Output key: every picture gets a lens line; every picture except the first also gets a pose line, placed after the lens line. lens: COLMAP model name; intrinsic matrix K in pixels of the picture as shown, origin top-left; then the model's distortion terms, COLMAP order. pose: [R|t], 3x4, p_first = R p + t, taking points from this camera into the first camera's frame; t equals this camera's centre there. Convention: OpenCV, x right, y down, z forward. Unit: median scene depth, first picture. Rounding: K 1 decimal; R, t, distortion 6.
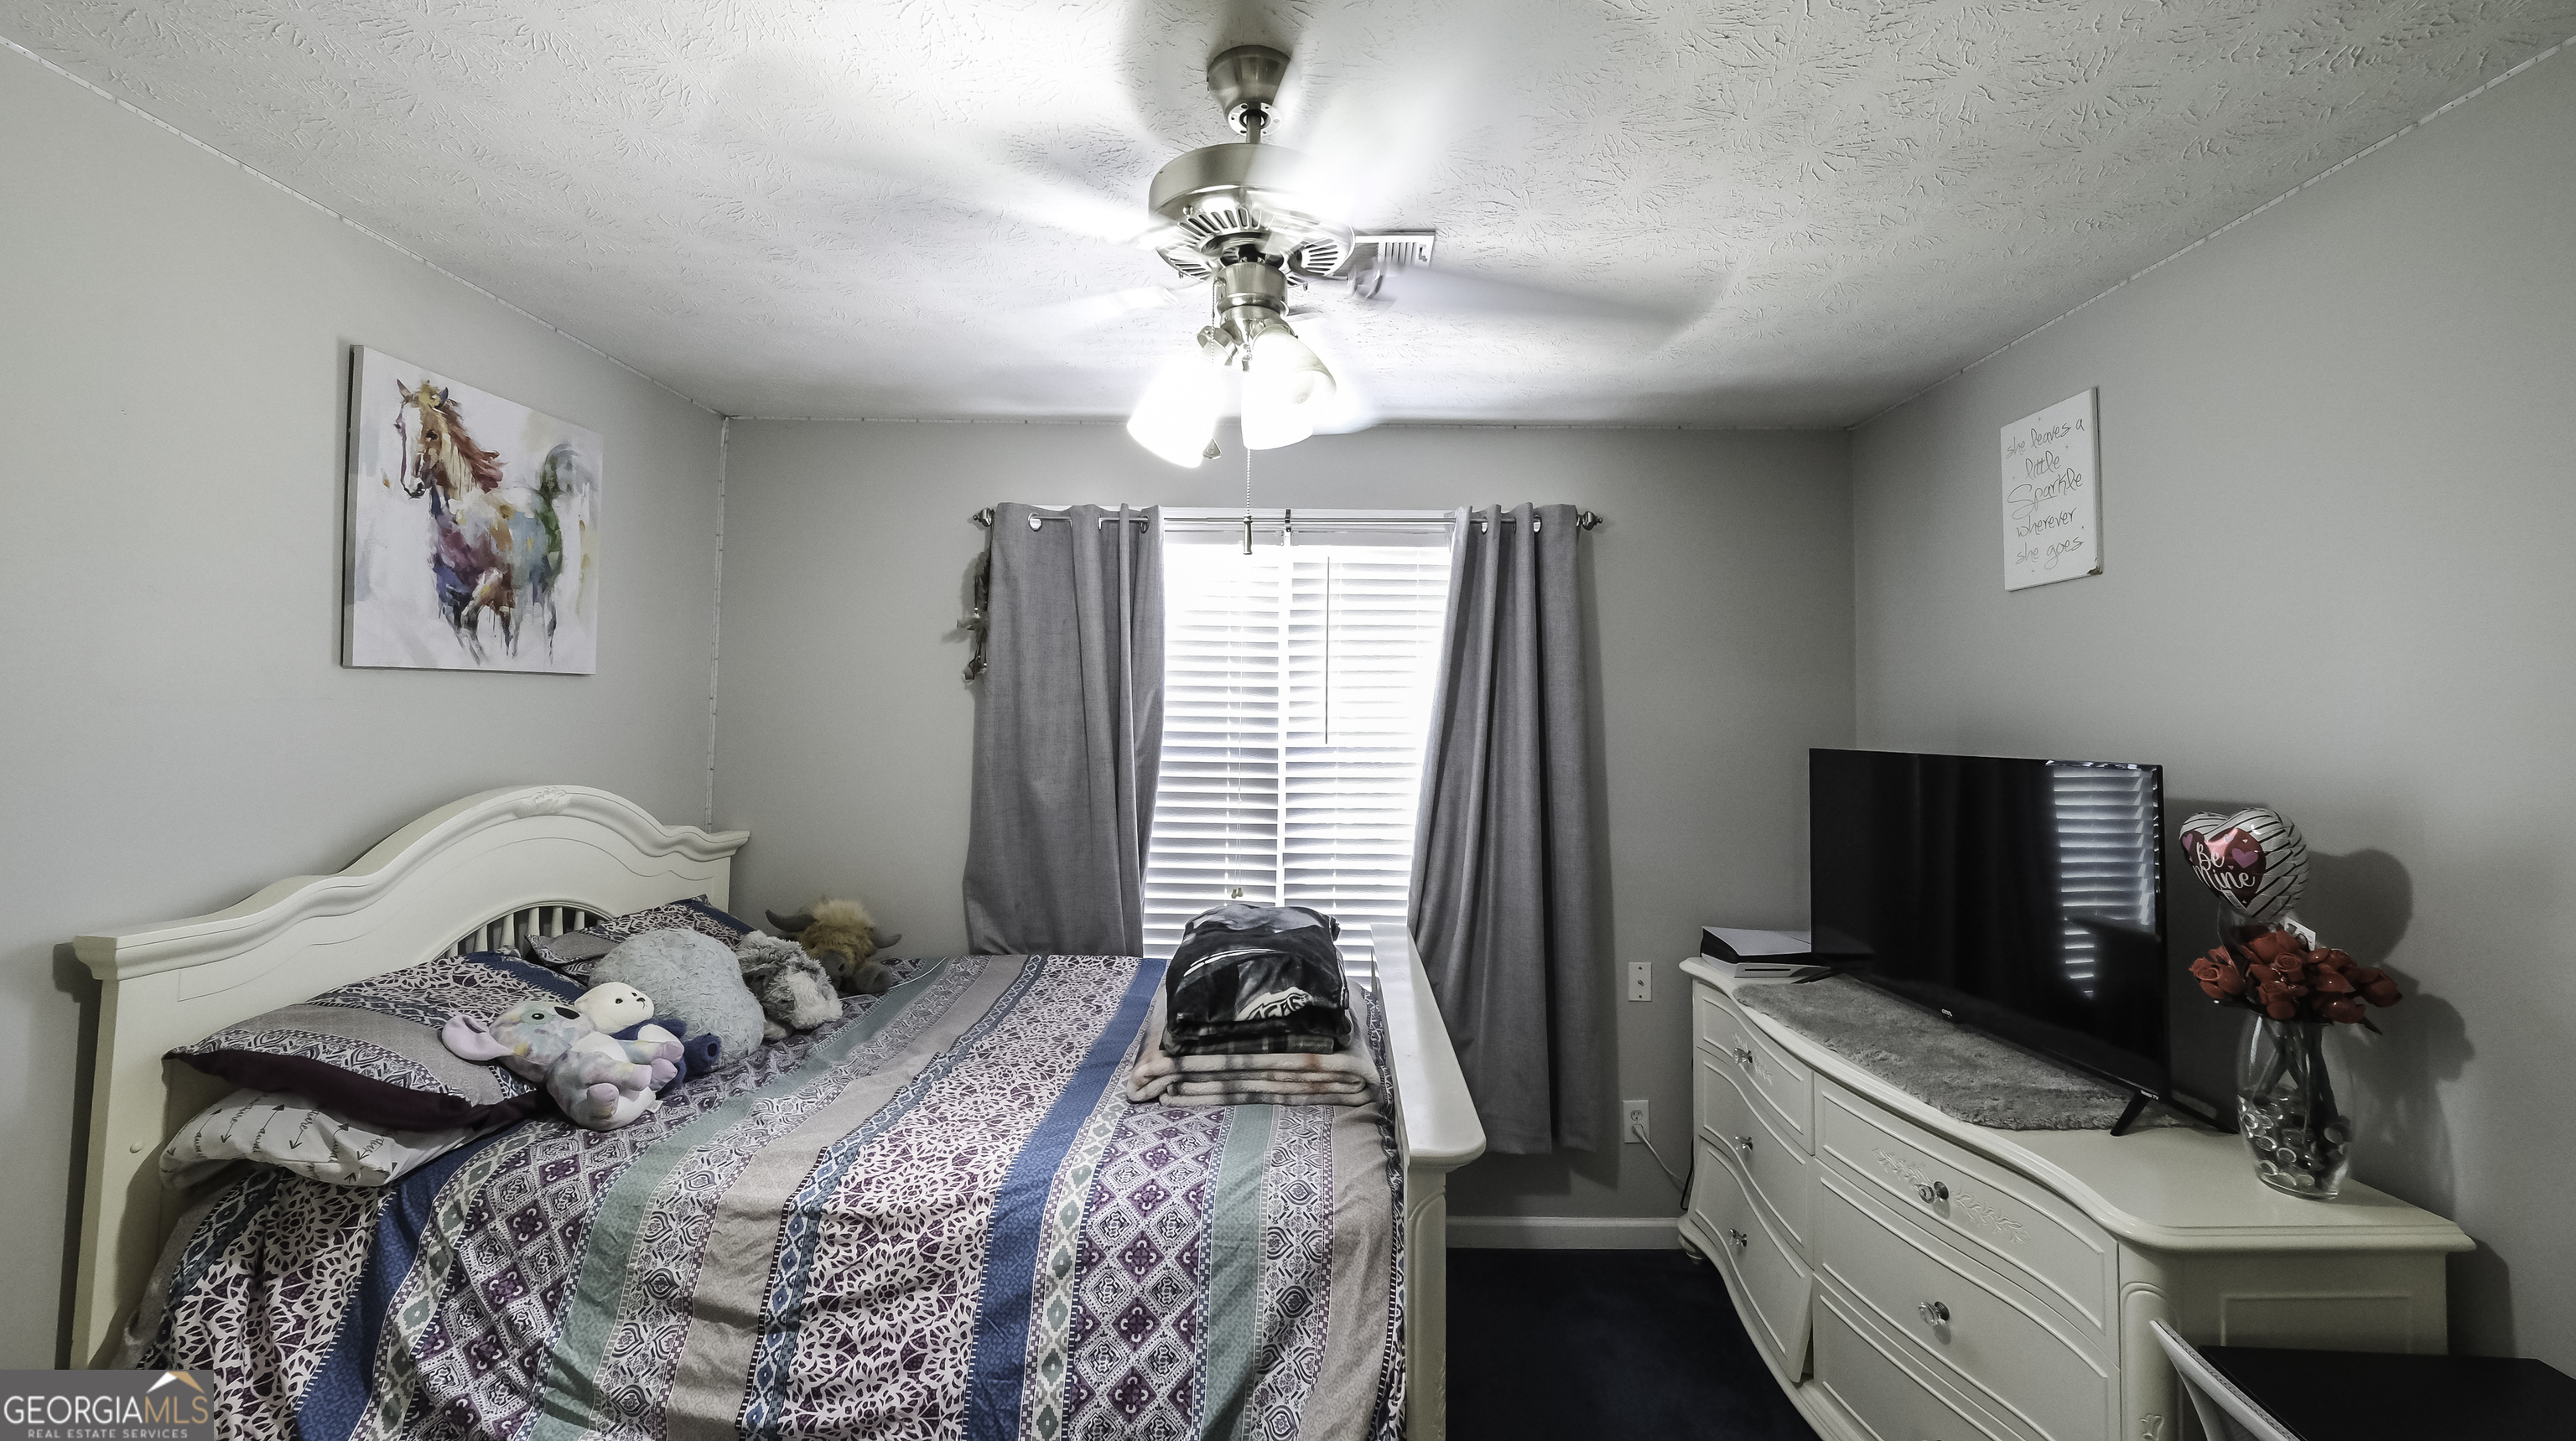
lens RADIAL K [[956.4, 0, 1288.0], [0, 956.4, 720.5], [0, 0, 1]] dist [-0.005512, 0.000087]
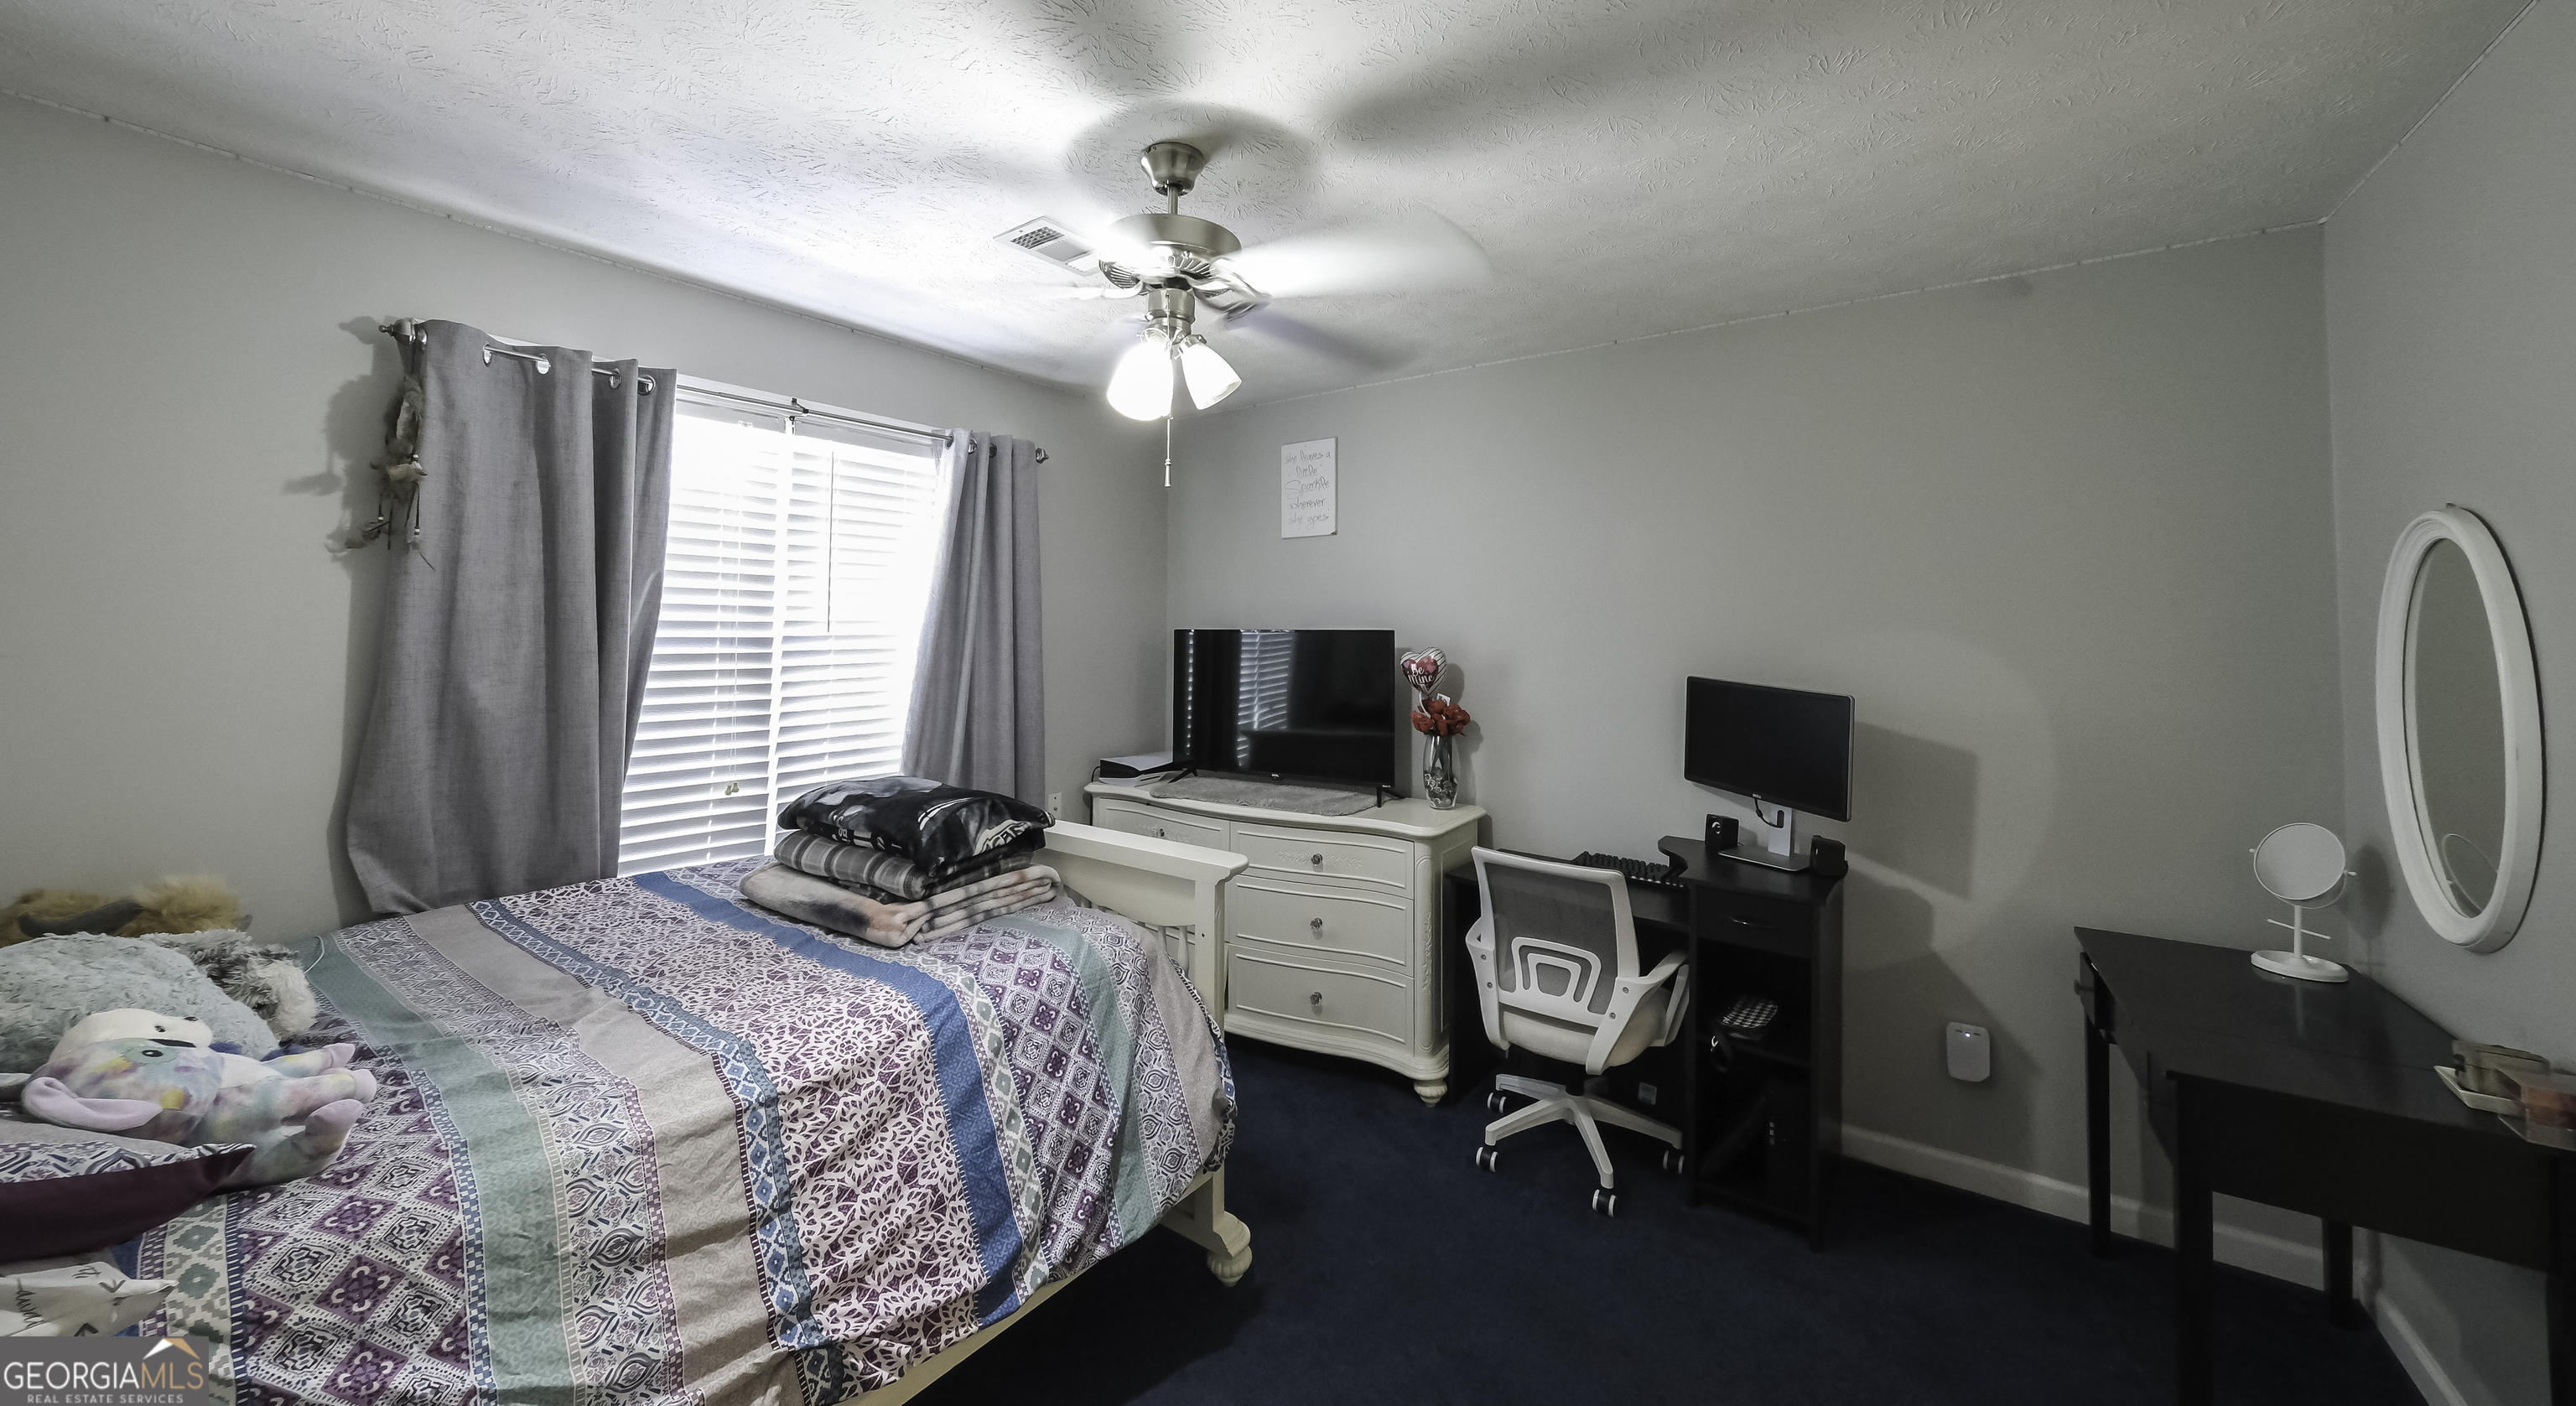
lens RADIAL K [[936.1, 0, 1282.1], [0, 936.1, 652.0], [0, 0, 1]] dist [0.000301, -0.005079]
pose [[0.554137, -0.027271, 0.831978, -0.986781], [0.005250, 0.999558, 0.029267, 0.035048], [-0.832409, -0.011850, 0.554036, 0.043607]]
